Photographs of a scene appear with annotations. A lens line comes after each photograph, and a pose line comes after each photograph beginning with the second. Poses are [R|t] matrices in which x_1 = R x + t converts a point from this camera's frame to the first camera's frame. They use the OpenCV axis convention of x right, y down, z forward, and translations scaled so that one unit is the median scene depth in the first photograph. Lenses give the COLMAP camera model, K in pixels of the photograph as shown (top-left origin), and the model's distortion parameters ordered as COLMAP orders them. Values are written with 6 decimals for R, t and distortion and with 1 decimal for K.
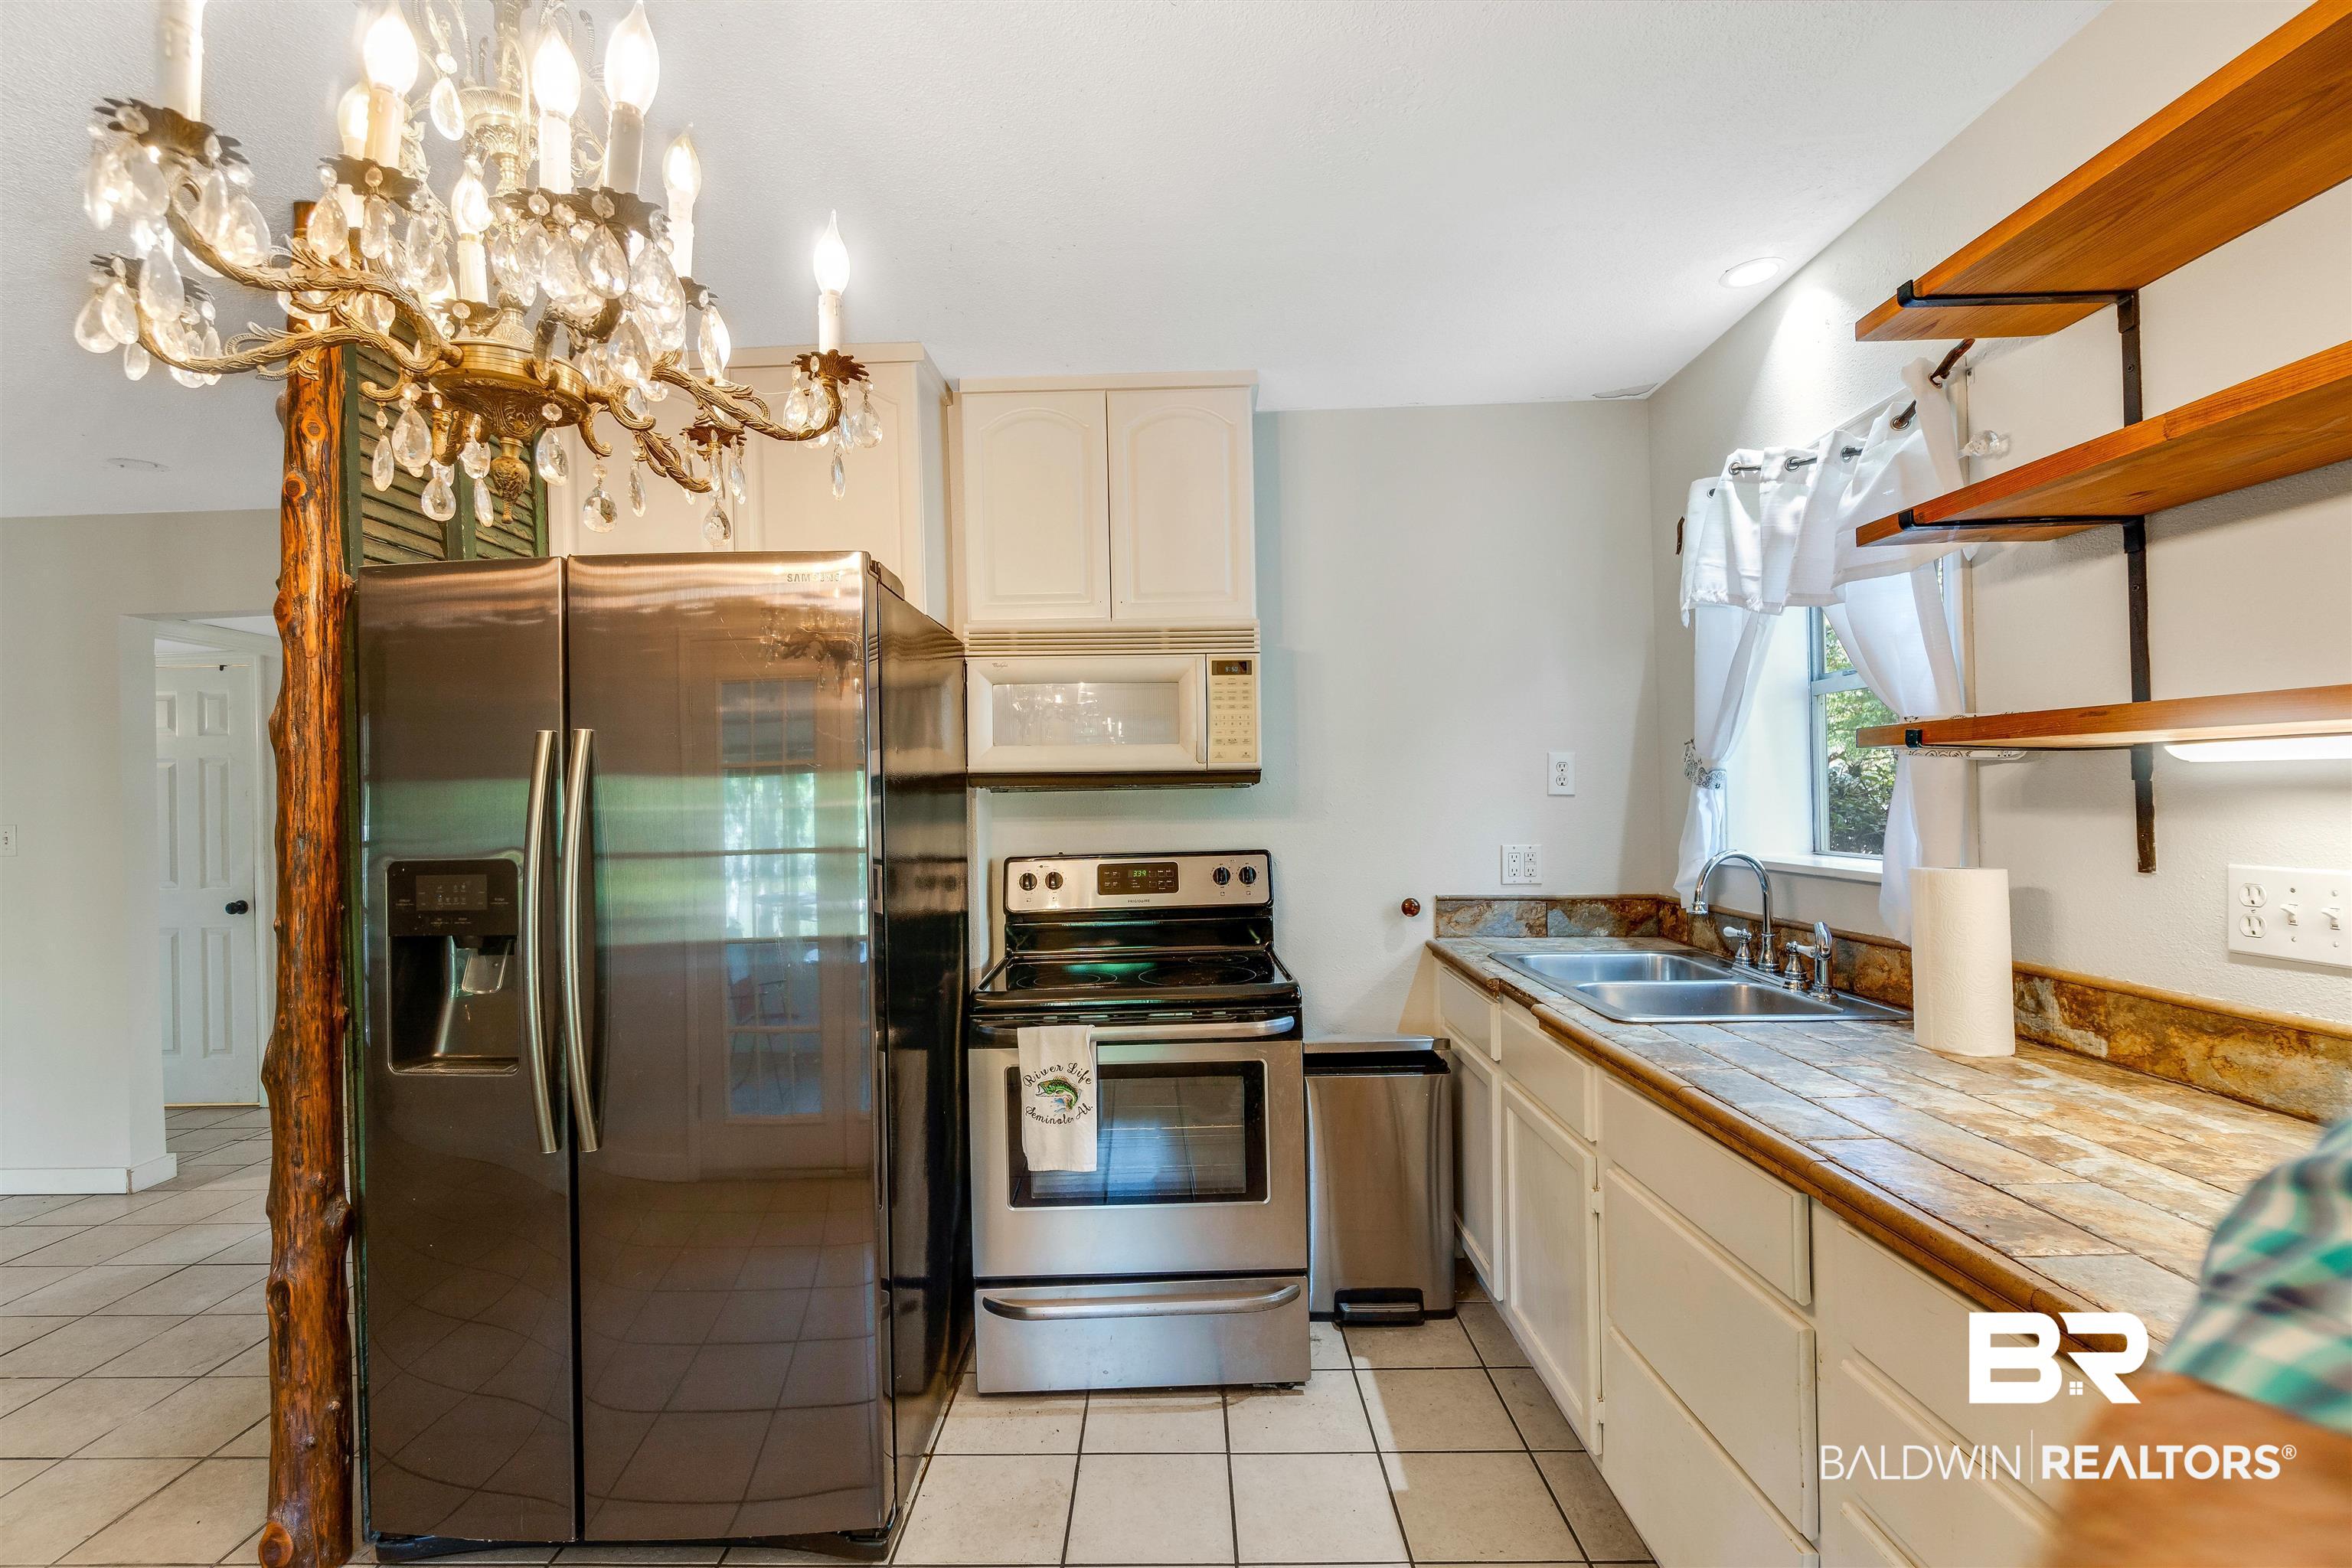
lens RADIAL K [[1033.5, 0, 1170.2], [0, 1033.5, 792.6], [0, 0, 1]] dist [-0.001284, 0.000185]
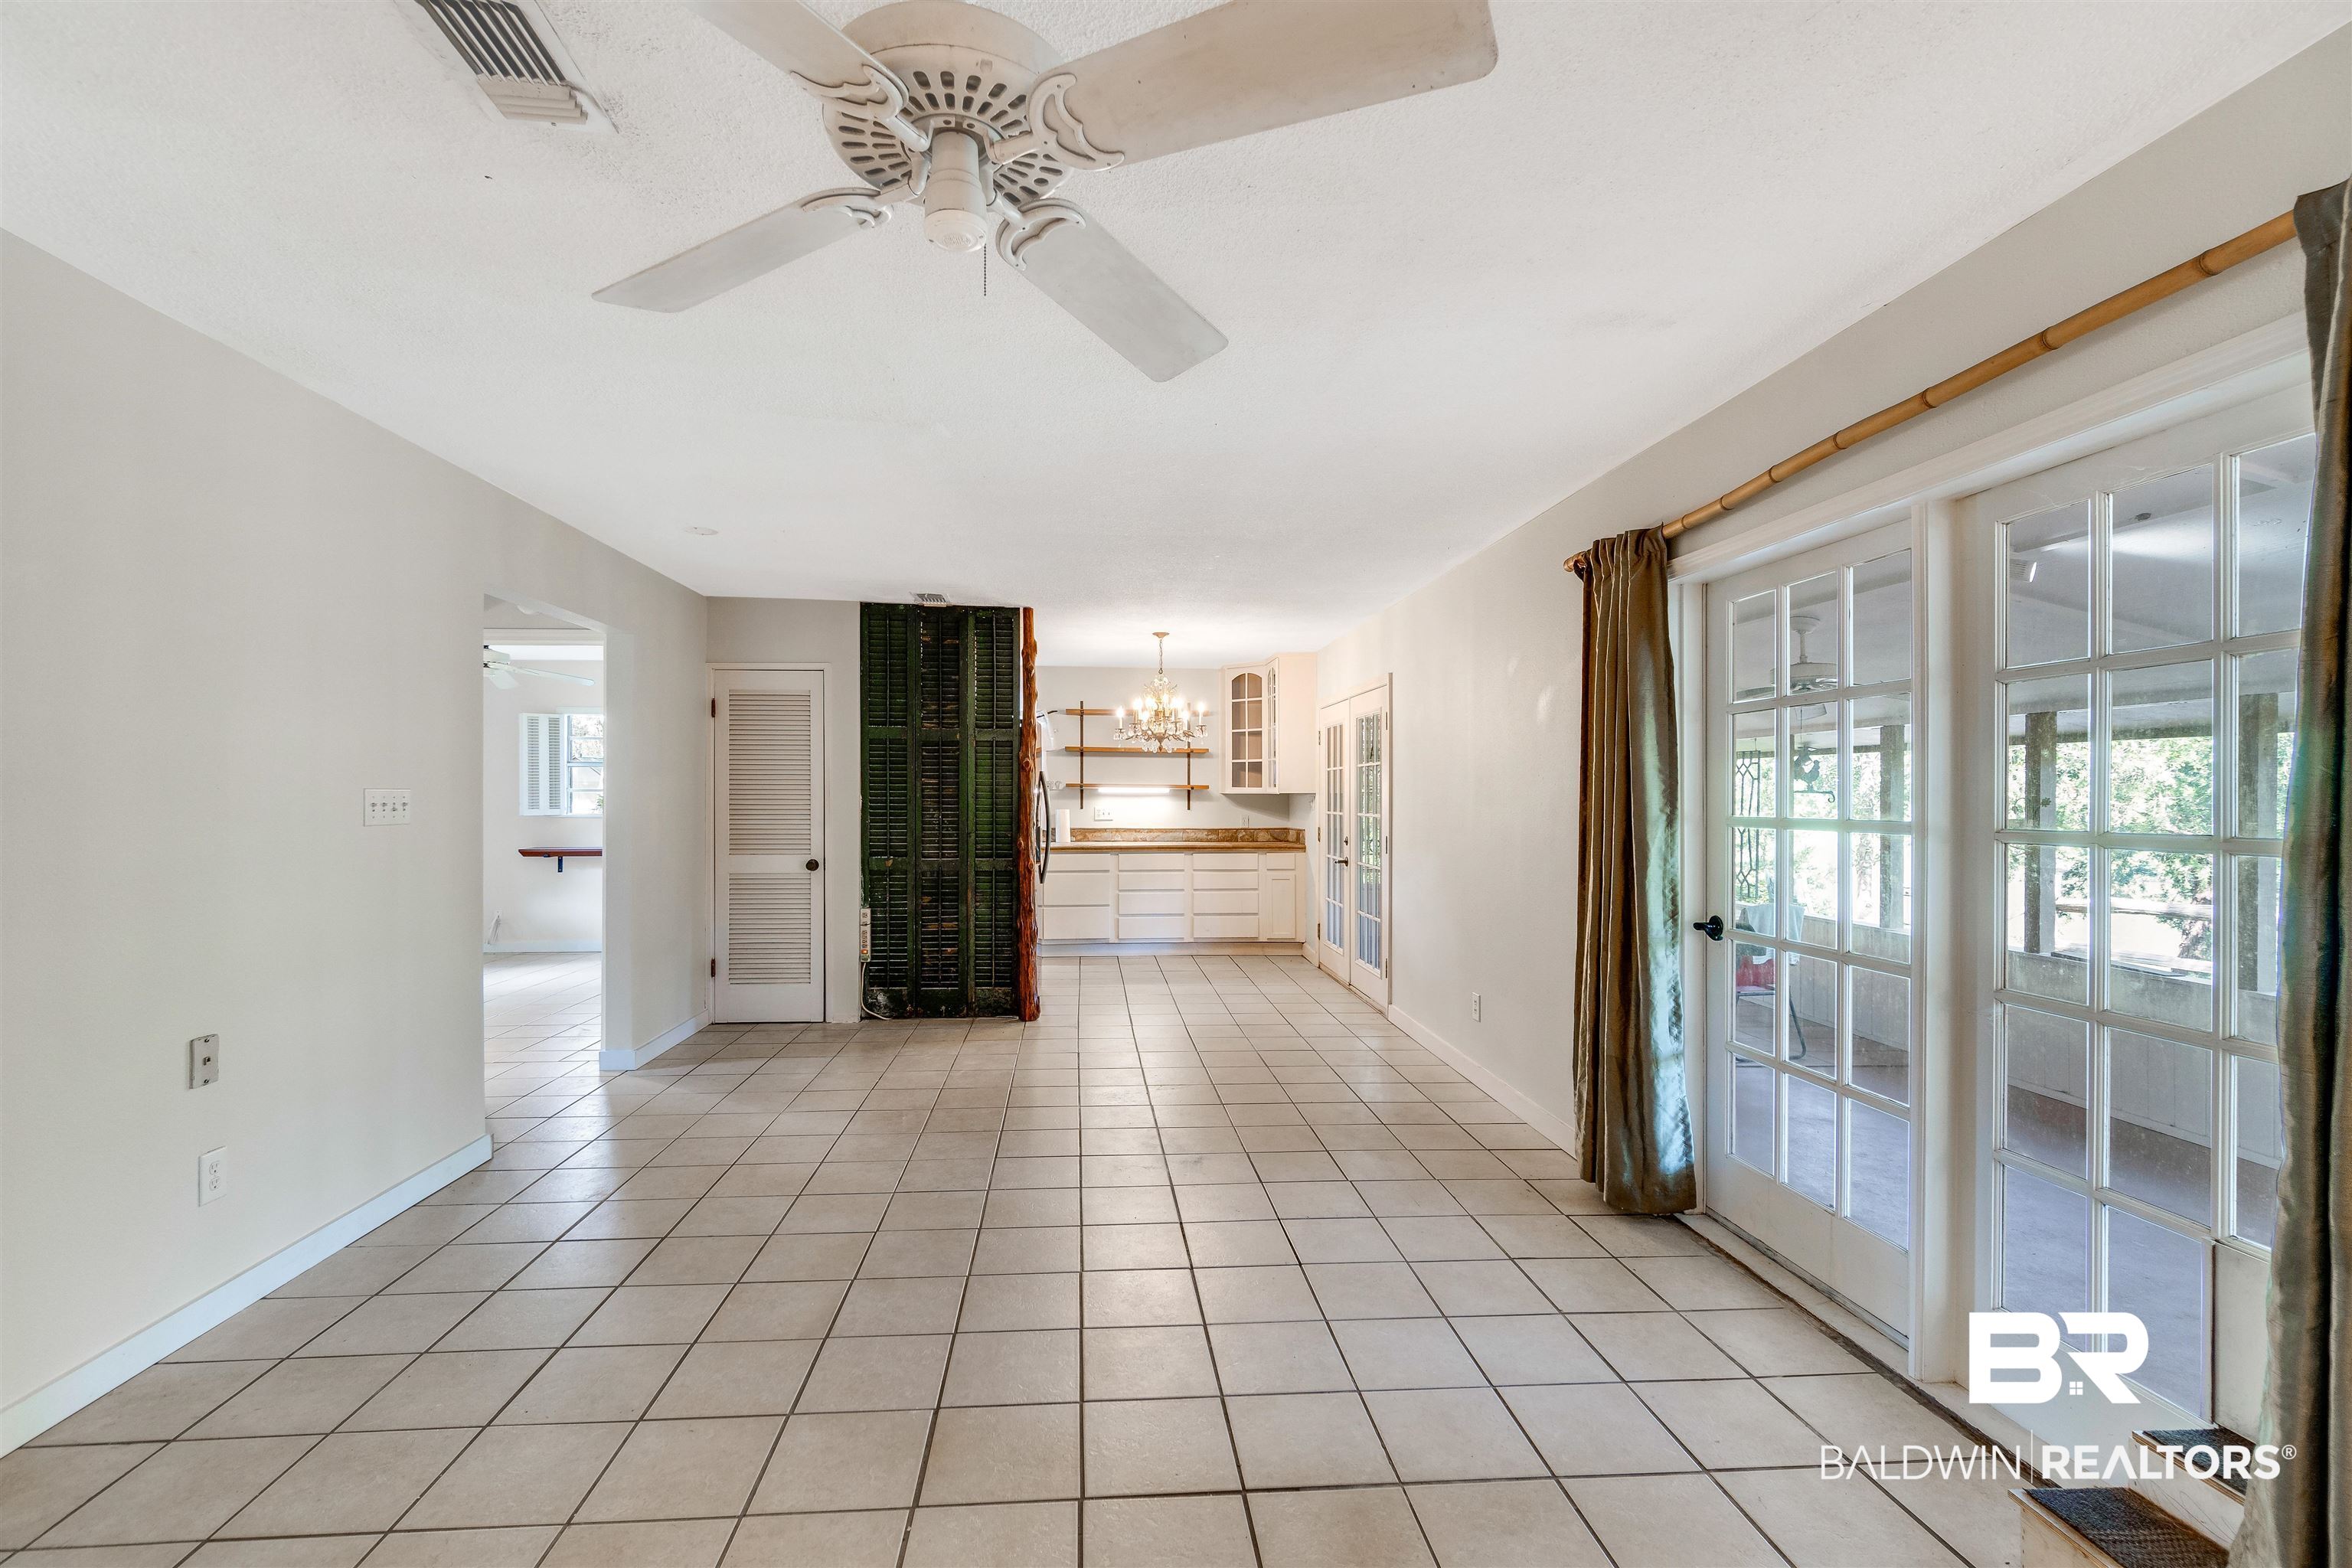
lens RADIAL K [[1000.6, 0, 1166.6], [0, 1000.6, 788.9], [0, 0, 1]] dist [0.001258, -0.010102]
pose [[-0.095676, 0.025780, 0.995079, -3.386683], [-0.001110, 0.999661, -0.026006, 0.074638], [-0.995412, -0.003592, -0.095615, 0.713238]]
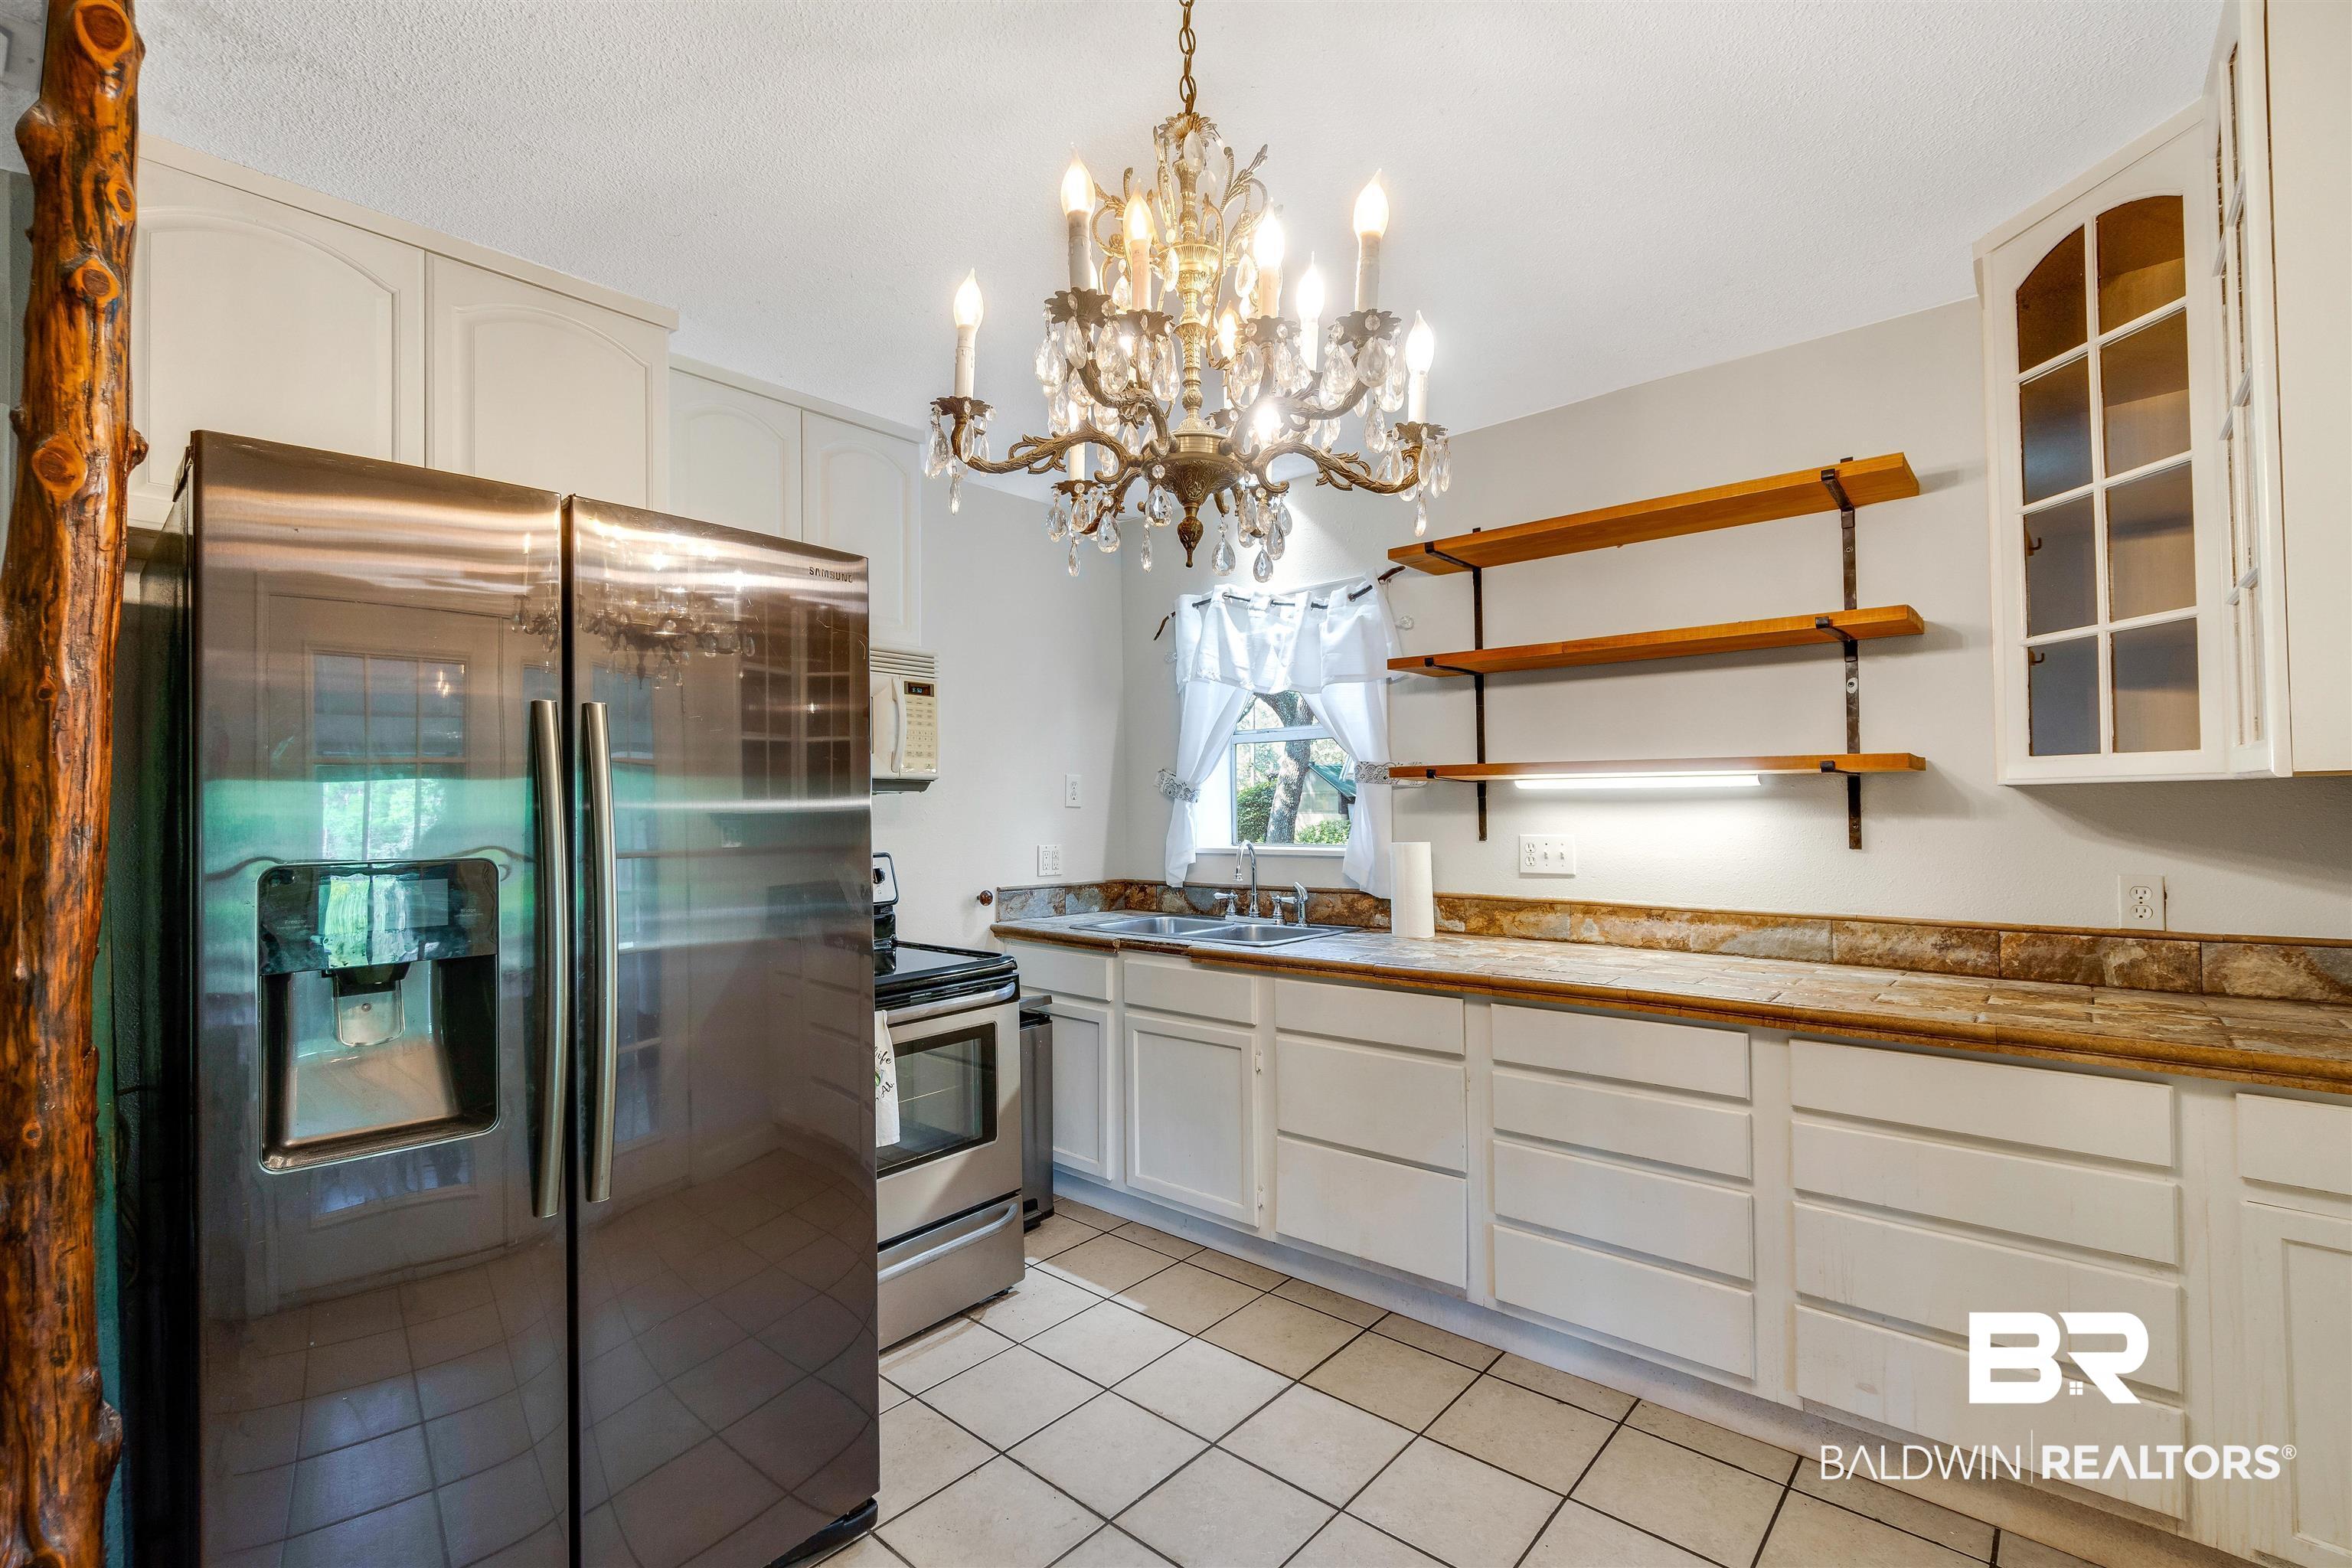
lens RADIAL K [[1034.6, 0, 1150.8], [0, 1034.6, 790.6], [0, 0, 1]] dist [-0.002246, -0.000149]
pose [[0.656378, 0.024706, 0.754028, -0.741144], [-0.004432, 0.999573, -0.028894, 0.026169], [-0.754419, 0.015623, 0.656207, 0.076624]]
